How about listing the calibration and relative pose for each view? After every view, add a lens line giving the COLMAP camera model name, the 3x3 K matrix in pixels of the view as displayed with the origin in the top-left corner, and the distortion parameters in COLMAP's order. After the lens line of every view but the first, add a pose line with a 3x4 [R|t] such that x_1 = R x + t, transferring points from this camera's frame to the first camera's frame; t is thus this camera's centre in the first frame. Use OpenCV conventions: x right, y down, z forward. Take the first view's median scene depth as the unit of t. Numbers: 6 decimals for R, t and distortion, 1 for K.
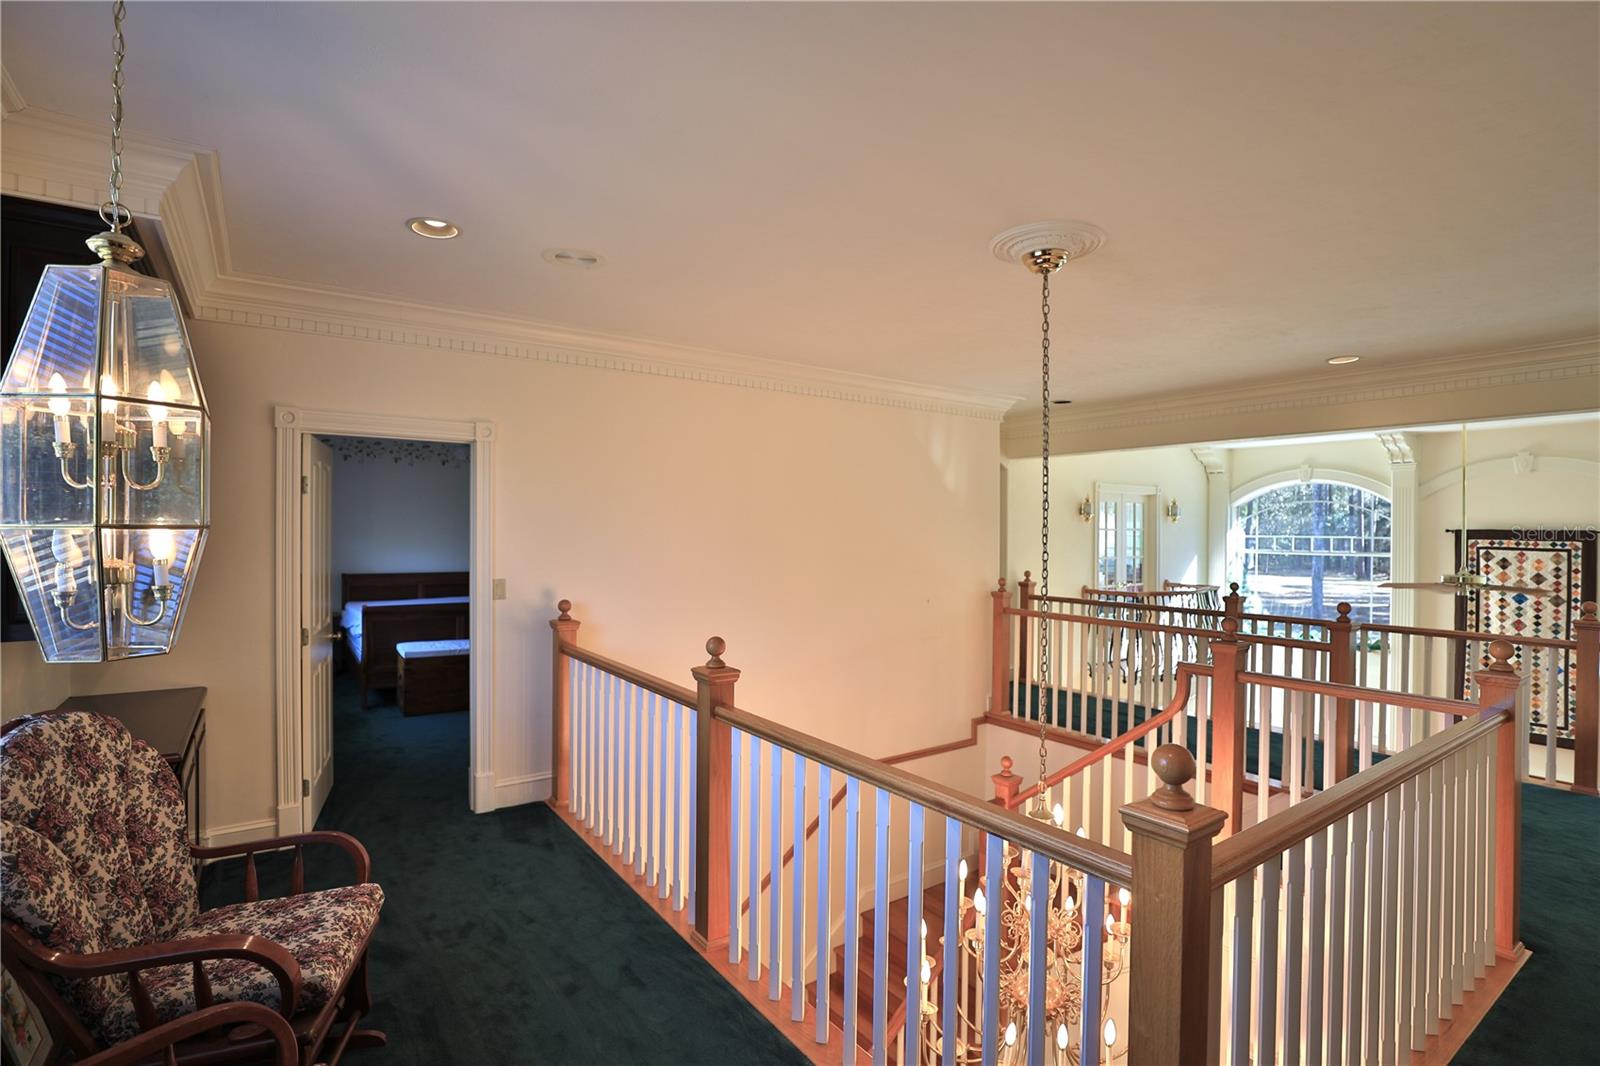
lens RADIAL K [[749.8, 0, 802.0], [0, 749.8, 529.0], [0, 0, 1]] dist [-0.018282, -0.000228]
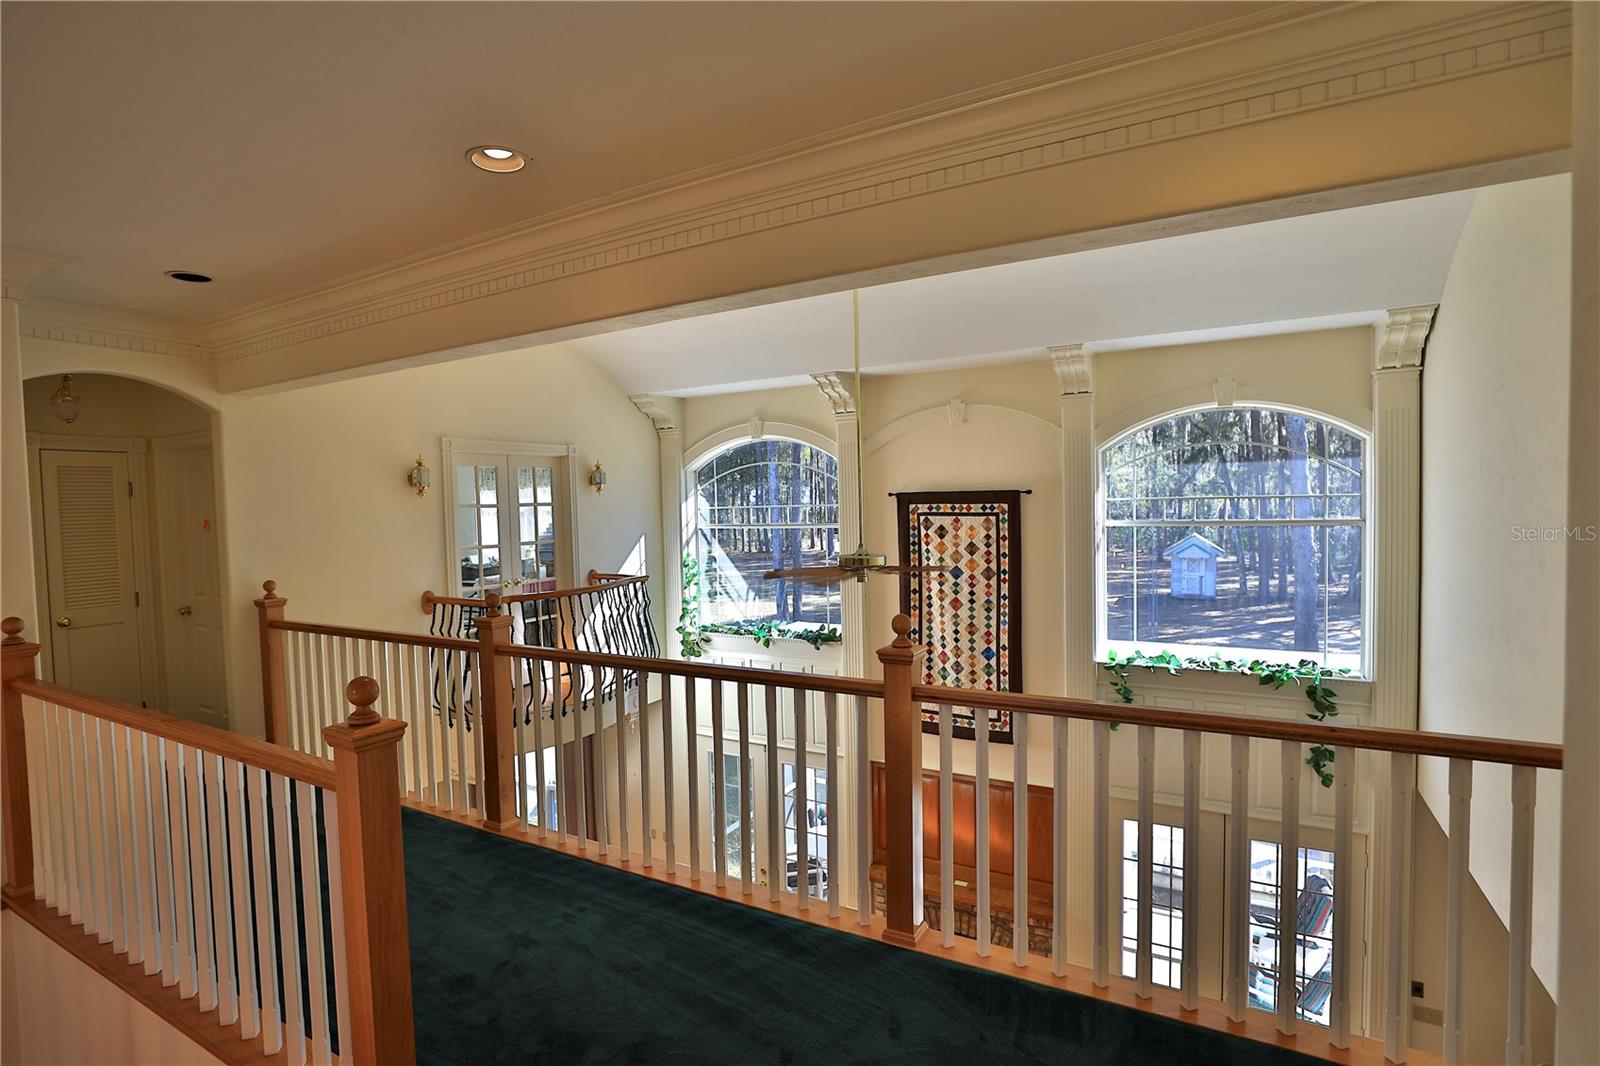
lens RADIAL K [[749.8, 0, 799.3], [0, 749.8, 538.1], [0, 0, 1]] dist [-0.018282, -0.000228]
pose [[0.905610, -0.049053, 0.421266, 0.448625], [0.032107, 0.998368, 0.047230, 0.008283], [-0.422895, -0.029247, 0.905707, 0.295372]]
